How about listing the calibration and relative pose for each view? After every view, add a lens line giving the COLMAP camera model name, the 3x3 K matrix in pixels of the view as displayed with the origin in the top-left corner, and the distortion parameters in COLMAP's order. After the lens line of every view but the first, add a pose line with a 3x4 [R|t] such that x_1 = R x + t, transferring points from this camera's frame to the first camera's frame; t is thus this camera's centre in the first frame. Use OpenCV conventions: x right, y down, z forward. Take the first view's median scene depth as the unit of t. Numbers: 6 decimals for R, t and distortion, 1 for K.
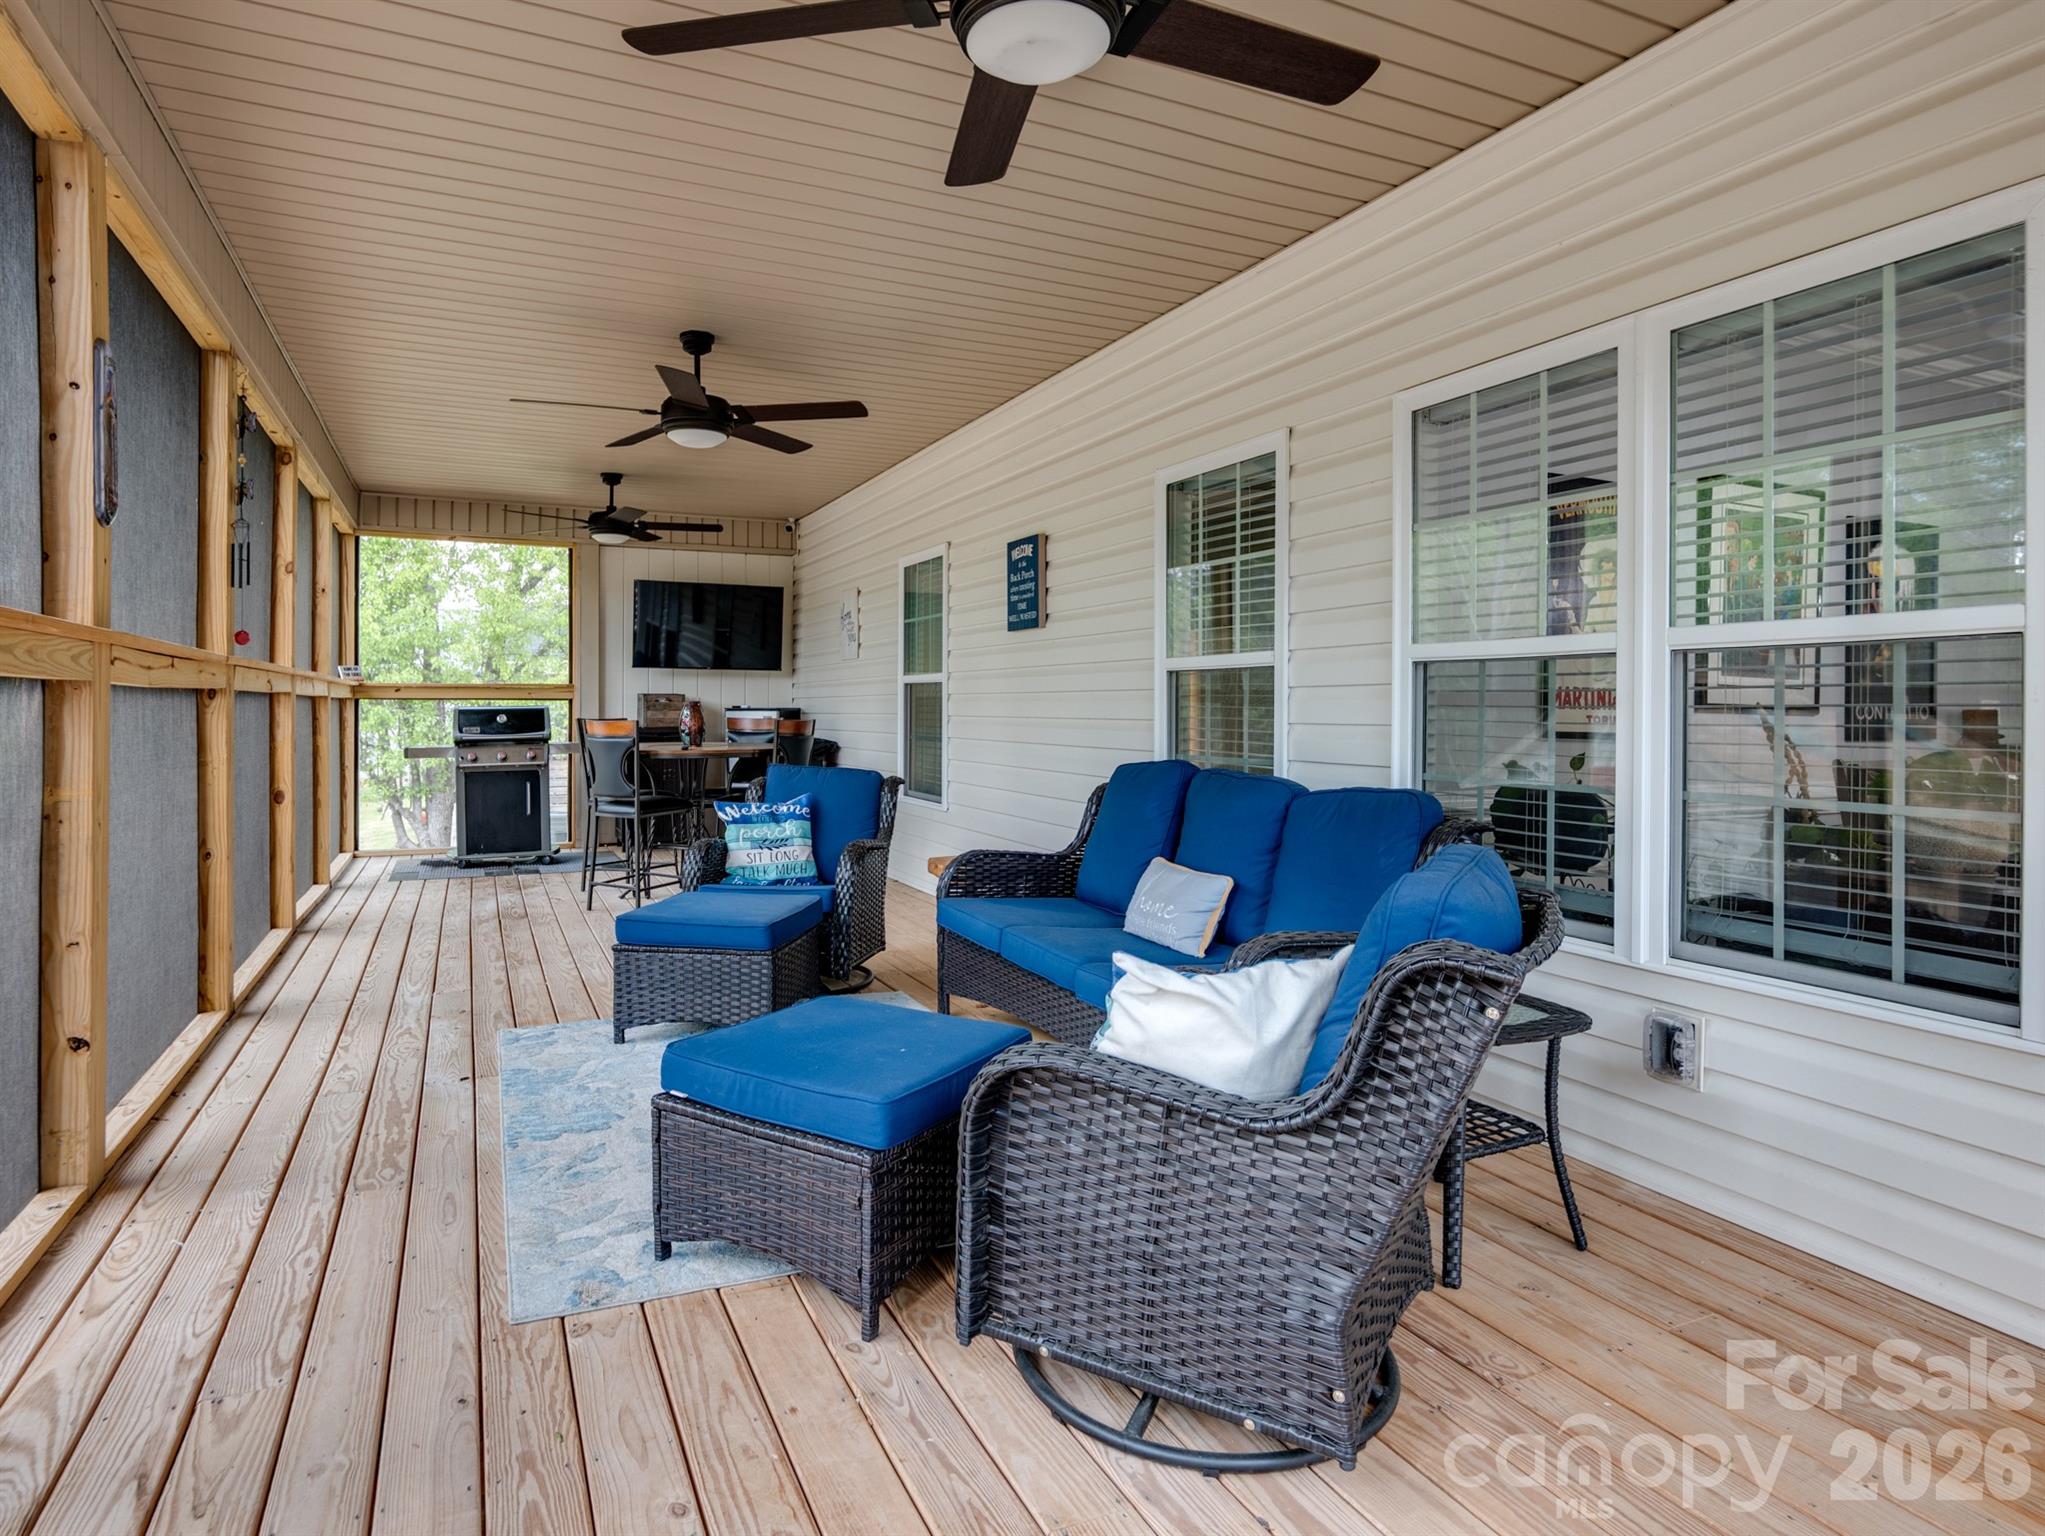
lens RADIAL K [[1154.7, 0, 988.3], [0, 1154.7, 697.9], [0, 0, 1]] dist [-0.017717, 0.003524]
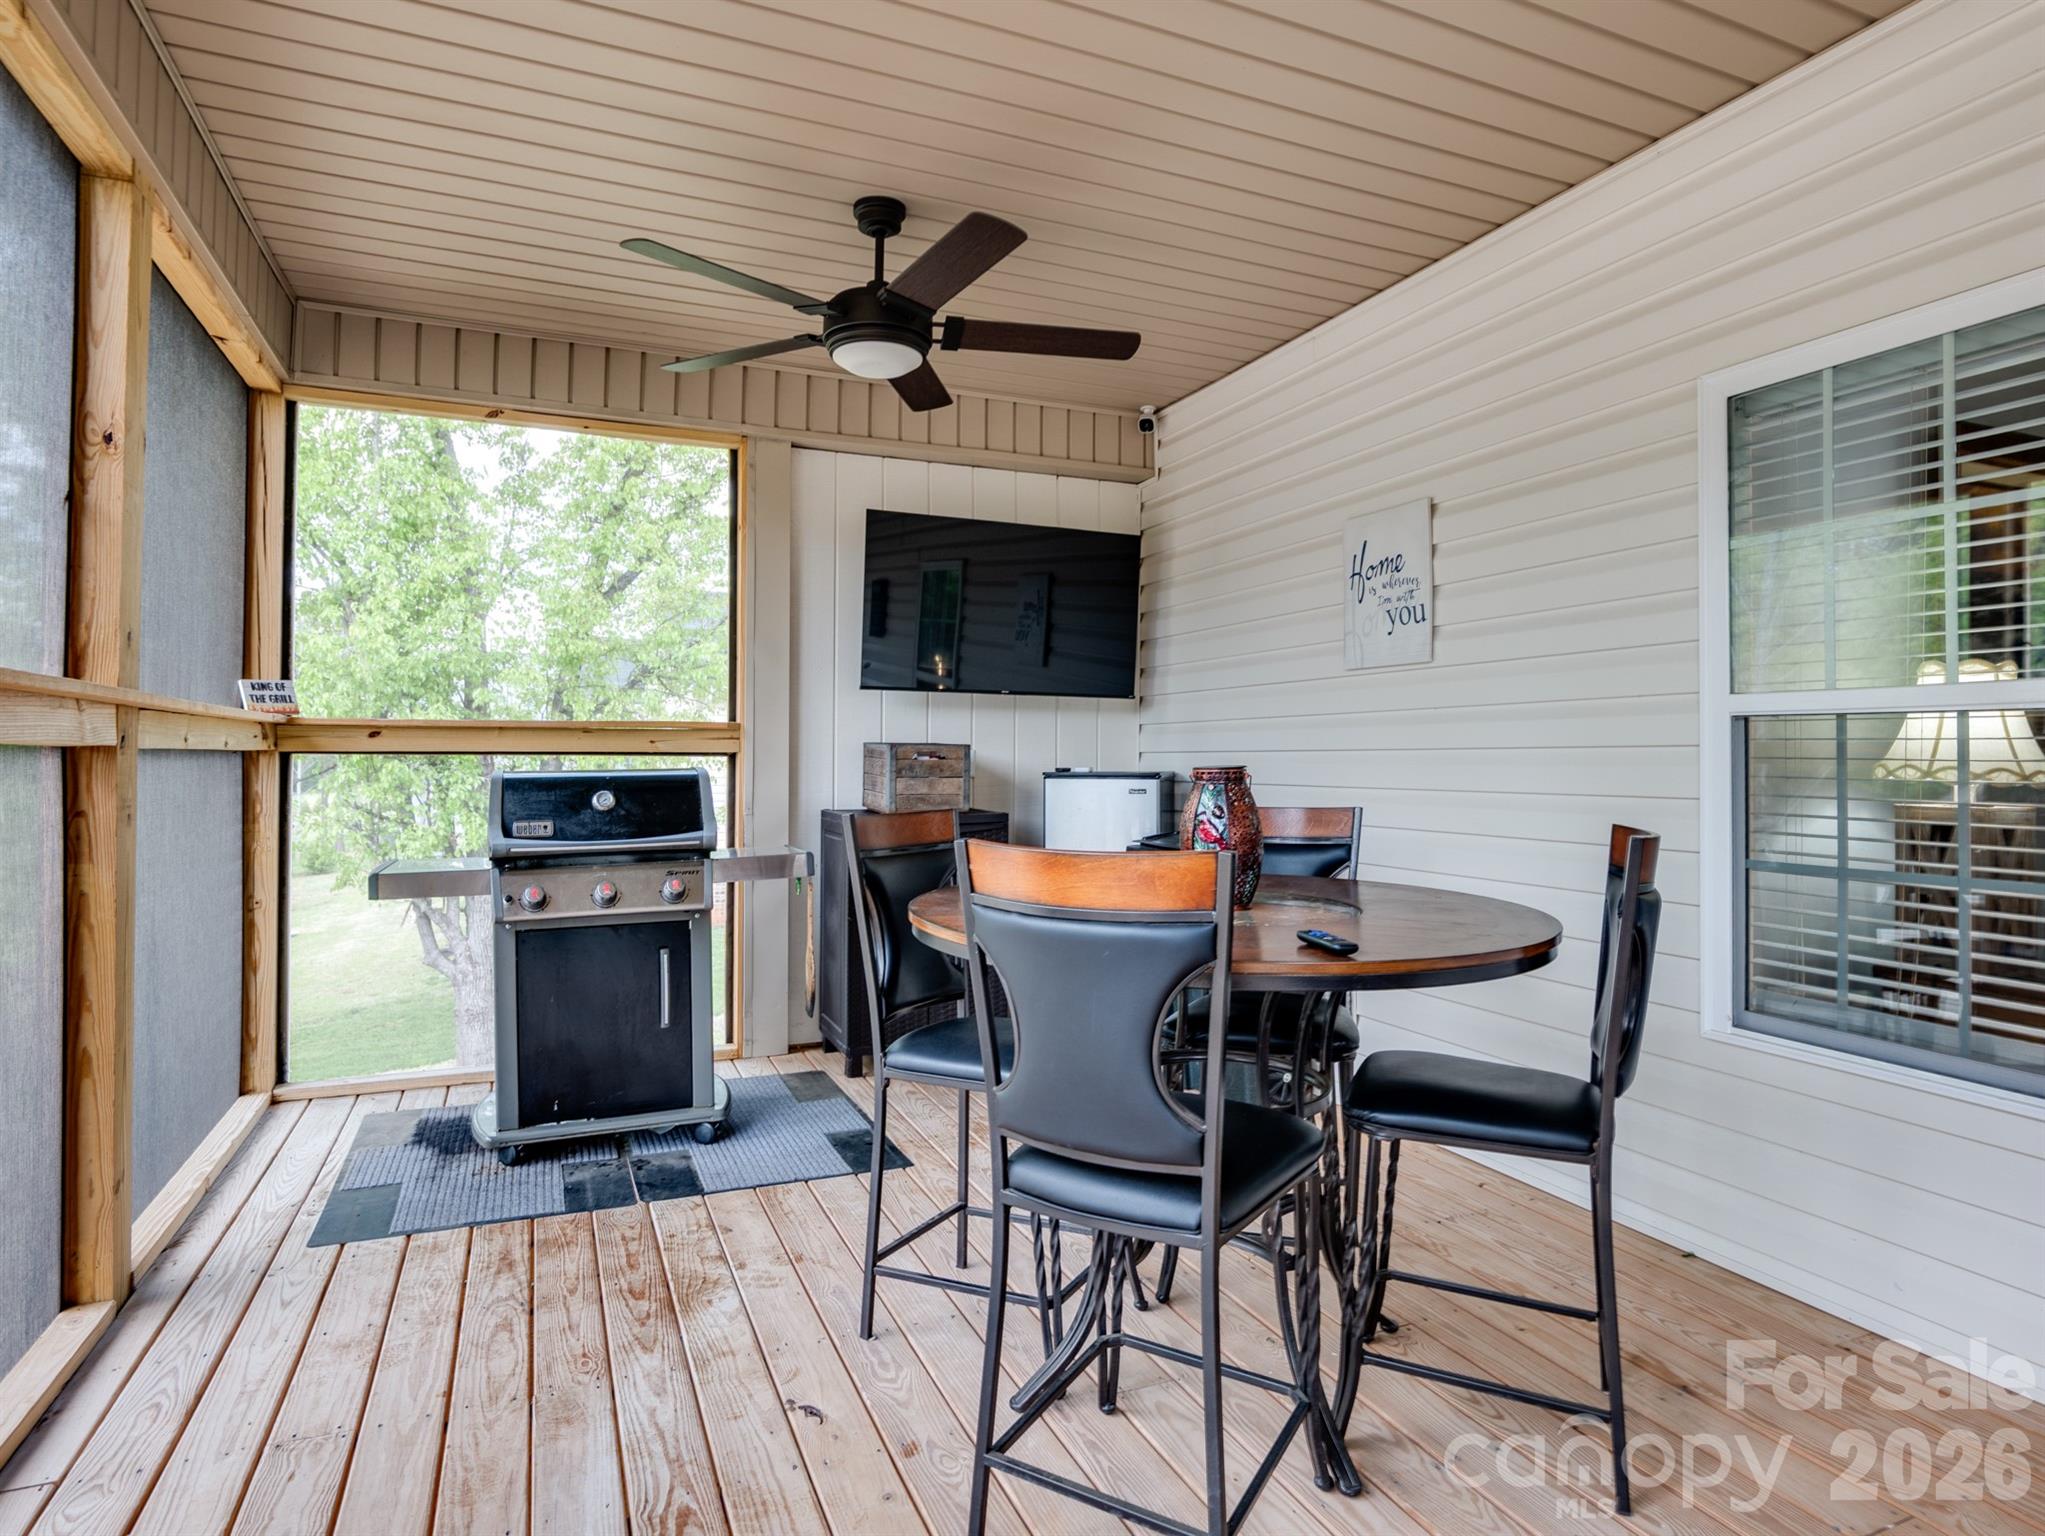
lens RADIAL K [[1154.7, 0, 1026.0], [0, 1154.7, 767.3], [0, 0, 1]] dist [-0.017717, 0.003524]
pose [[0.999809, 0.002314, -0.019396, -0.225827], [-0.002221, 0.999986, 0.004829, 0.003394], [0.019407, -0.004785, 0.999800, 0.505161]]
